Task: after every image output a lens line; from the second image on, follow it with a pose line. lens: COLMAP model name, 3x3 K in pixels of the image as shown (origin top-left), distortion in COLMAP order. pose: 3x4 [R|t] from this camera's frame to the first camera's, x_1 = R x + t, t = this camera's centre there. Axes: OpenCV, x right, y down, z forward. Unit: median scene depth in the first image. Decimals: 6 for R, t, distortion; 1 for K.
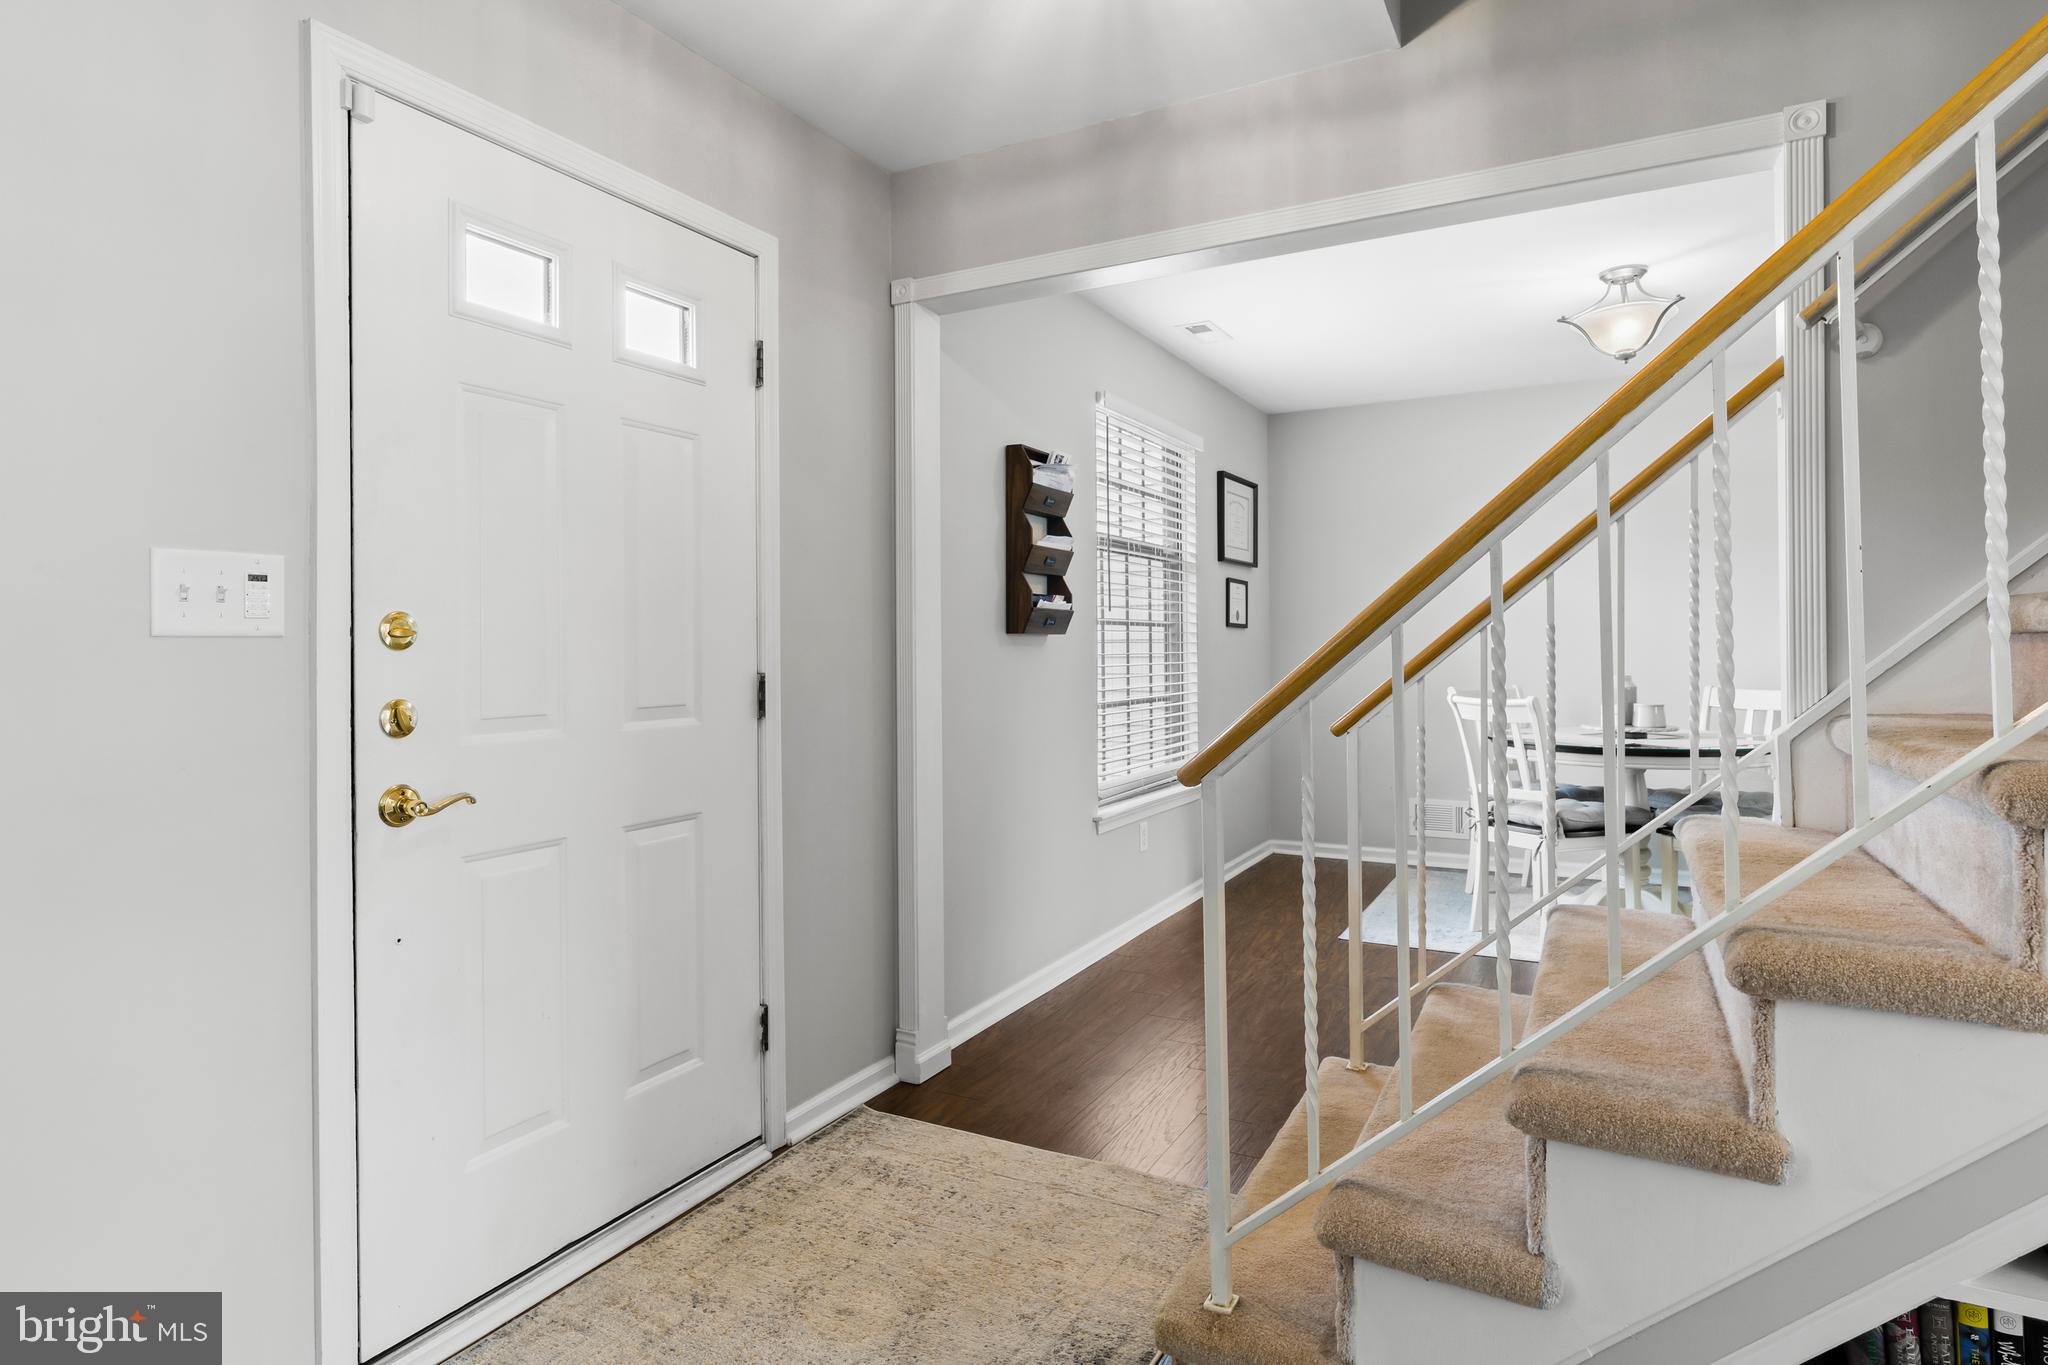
lens RADIAL K [[1103.8, 0, 1023.2], [0, 1103.8, 652.5], [0, 0, 1]] dist [0.000652, 0.001192]
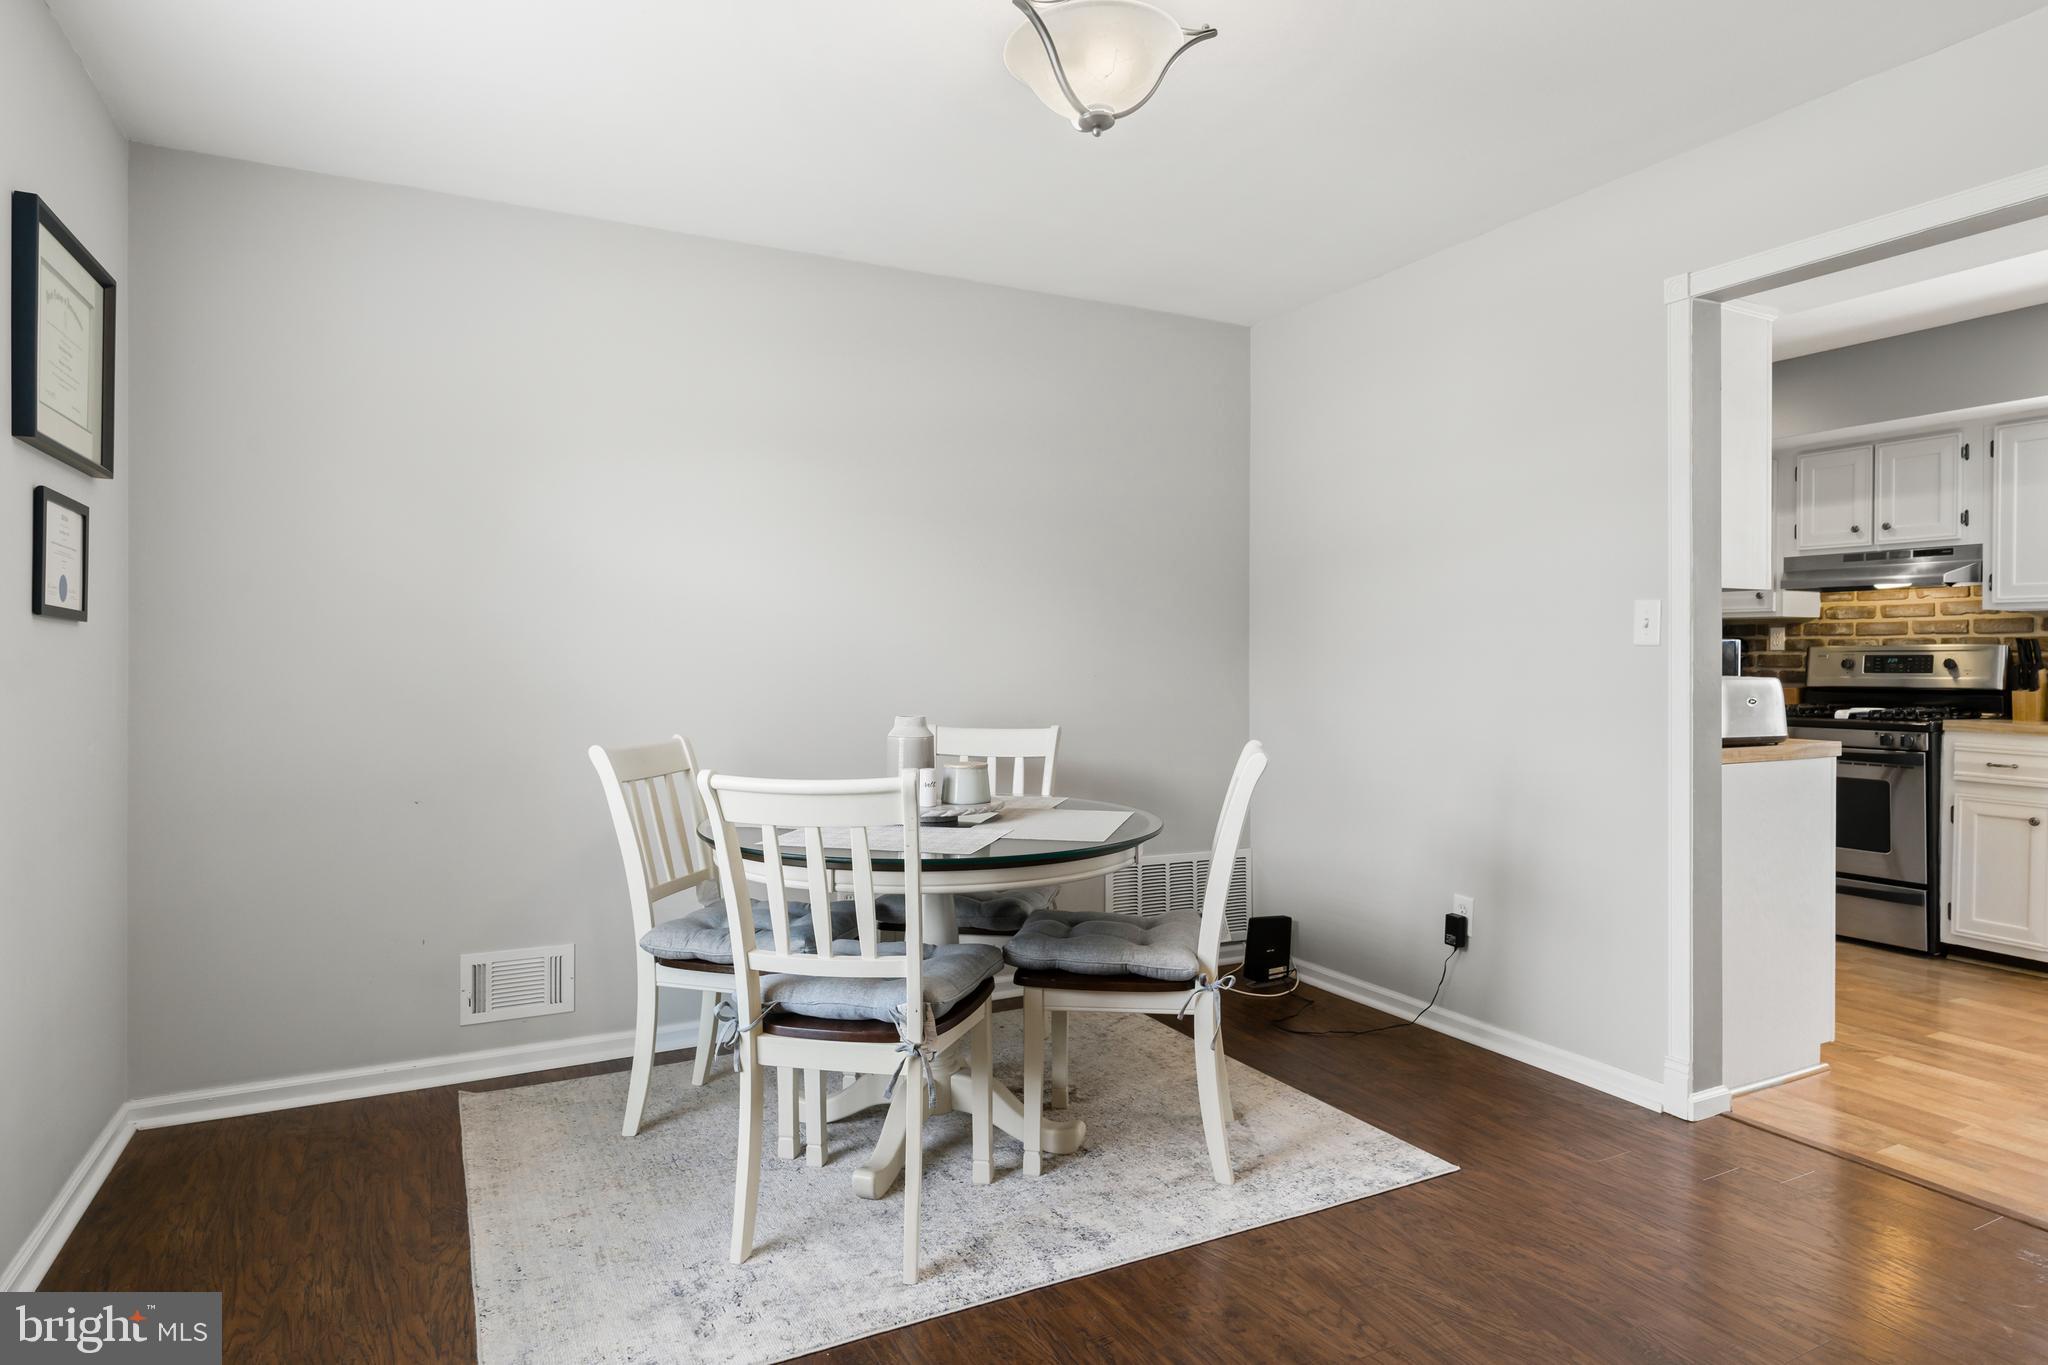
lens RADIAL K [[1166.5, 0, 1045.0], [0, 1166.5, 636.8], [0, 0, 1]] dist [-0.002587, 0.002349]
pose [[0.561898, 0.016642, 0.827039, 0.049258], [0.005018, 0.999711, -0.023526, -0.004857], [-0.827191, 0.017369, 0.561652, 0.489723]]
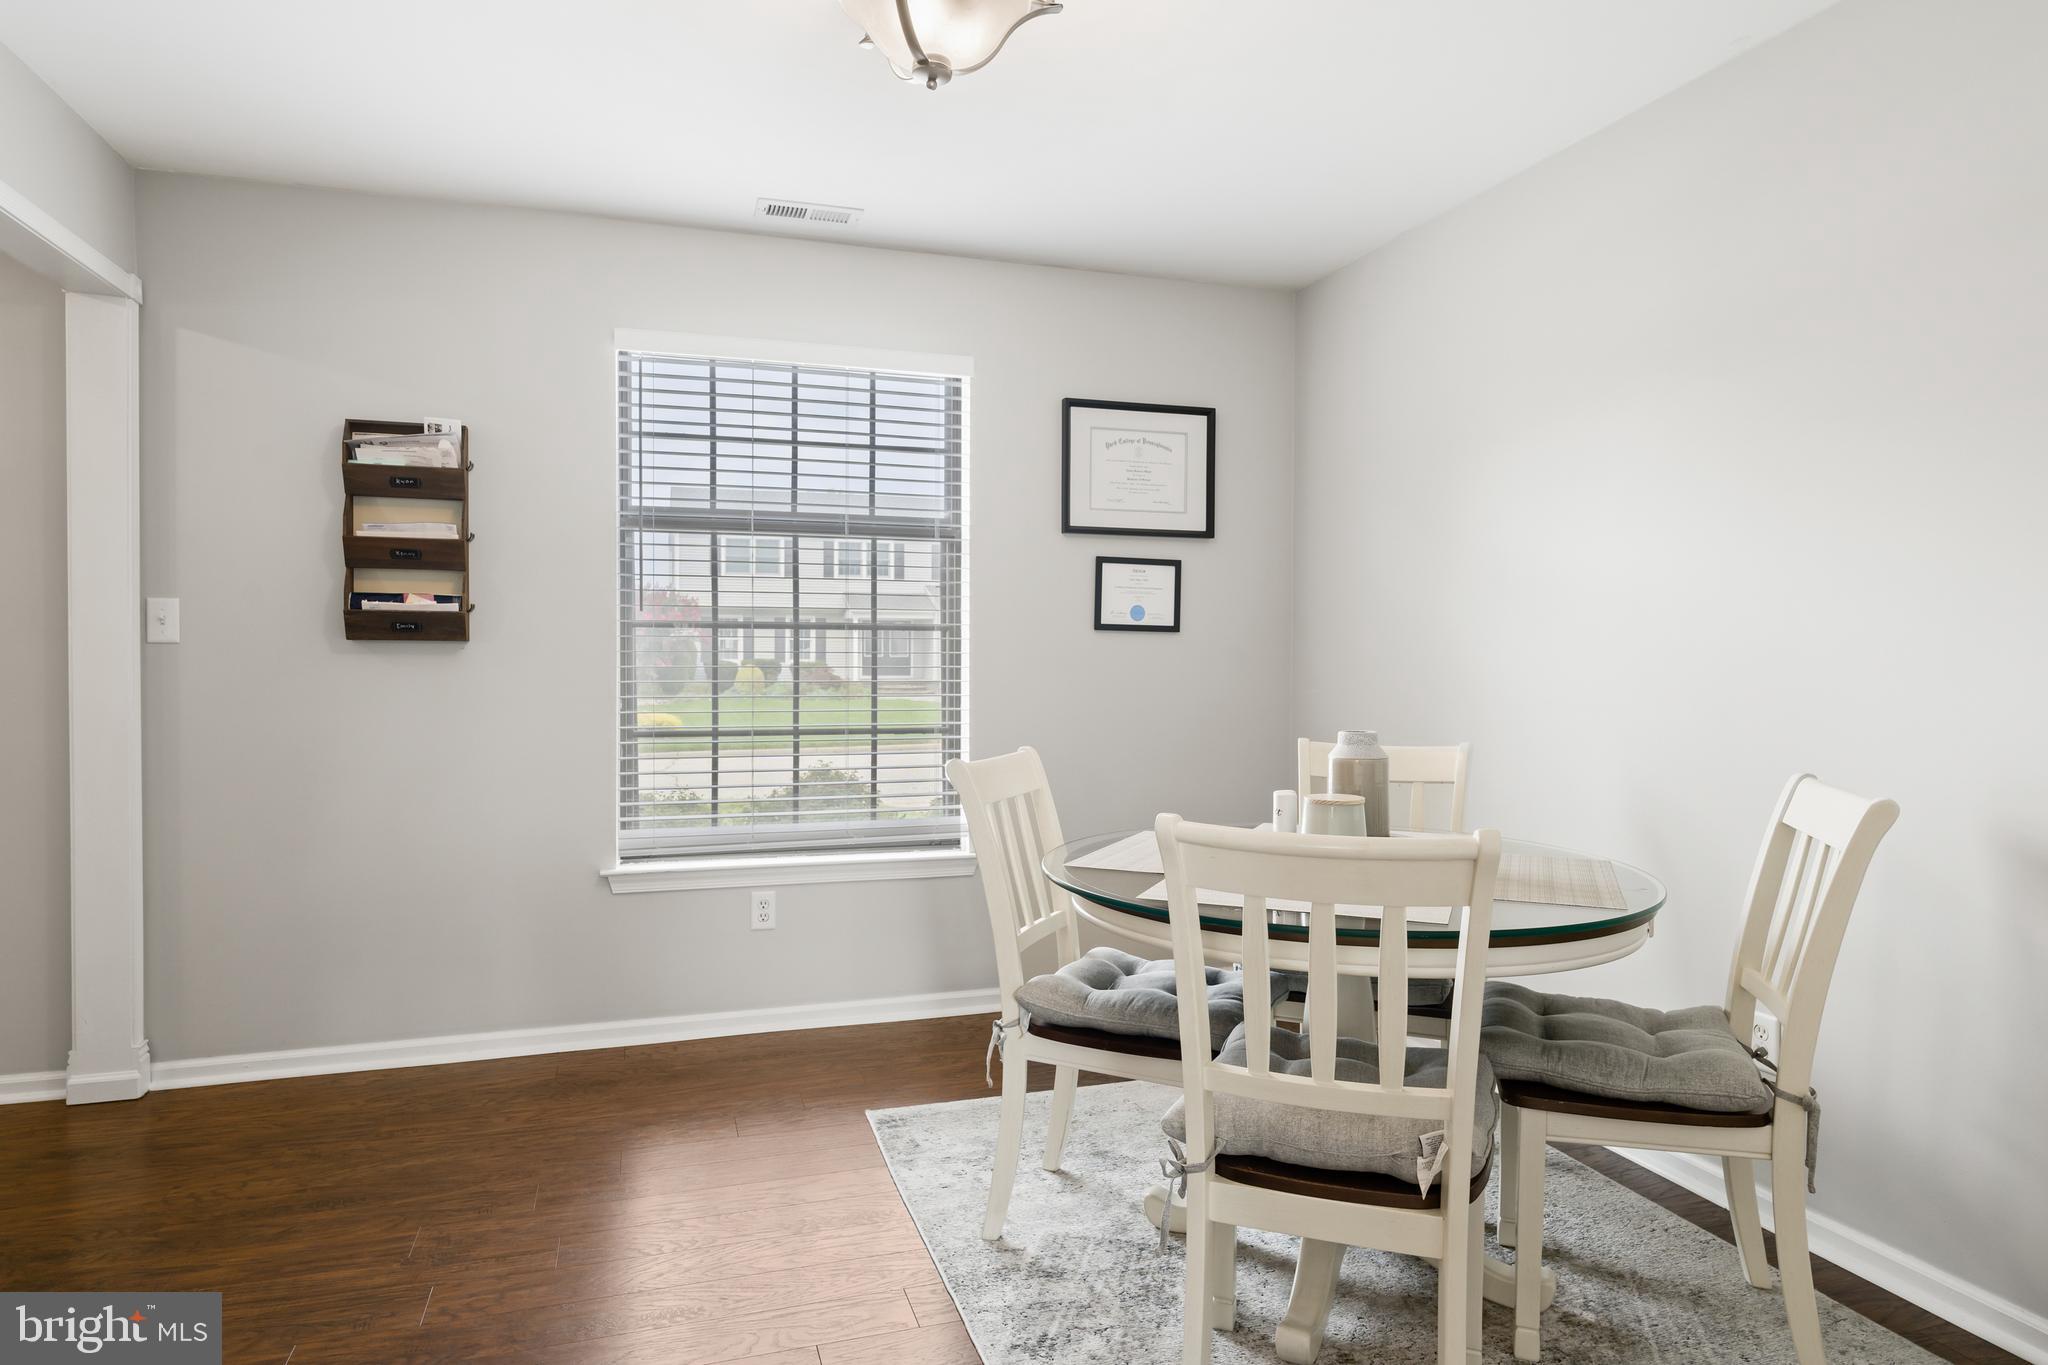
lens RADIAL K [[1205.3, 0, 1030.5], [0, 1205.3, 660.1], [0, 0, 1]] dist [-0.044973, 0.000196]
pose [[0.729453, 0.014281, -0.683882, 0.651128], [-0.013011, 0.999891, 0.007001, -0.010133], [0.683908, 0.003791, 0.729559, 0.444645]]
